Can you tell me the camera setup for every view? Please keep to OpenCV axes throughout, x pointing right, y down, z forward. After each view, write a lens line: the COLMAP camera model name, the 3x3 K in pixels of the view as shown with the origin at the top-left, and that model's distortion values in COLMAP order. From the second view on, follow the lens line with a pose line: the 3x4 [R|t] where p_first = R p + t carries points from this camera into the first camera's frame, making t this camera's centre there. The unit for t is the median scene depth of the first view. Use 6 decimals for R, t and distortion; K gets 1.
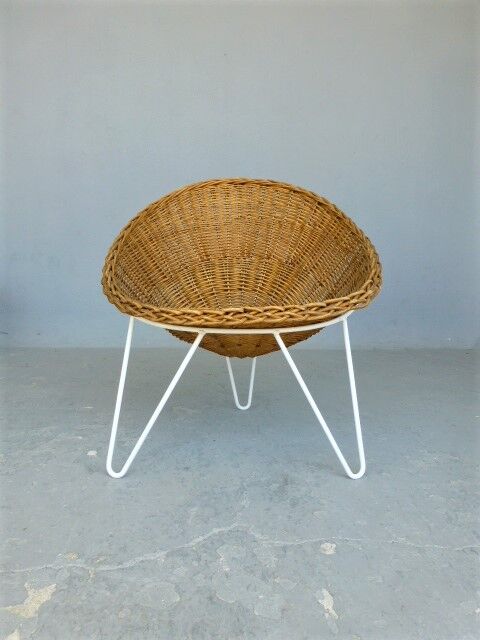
lens RADIAL K [[441.8, 0, 238.1], [0, 441.8, 318.5], [0, 0, 1]] dist [-0.009260, -0.019061]
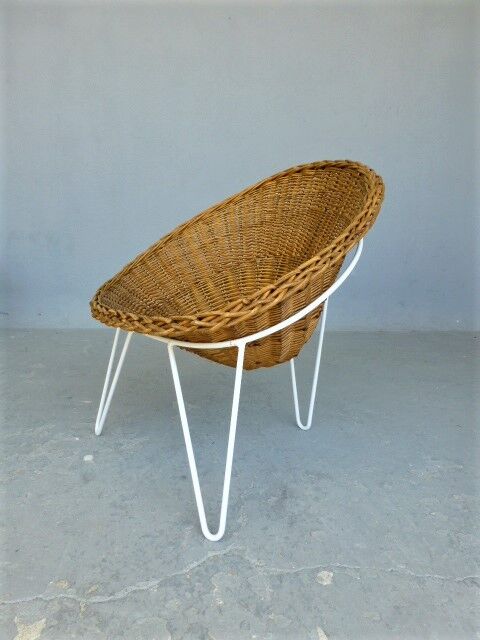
lens RADIAL K [[441.8, 0, 237.1], [0, 441.8, 317.9], [0, 0, 1]] dist [-0.009260, -0.019061]
pose [[0.999822, 0.011601, -0.014911, 0.015743], [-0.010379, 0.996777, 0.079552, -0.117210], [0.015786, -0.079383, 0.996719, 0.065698]]
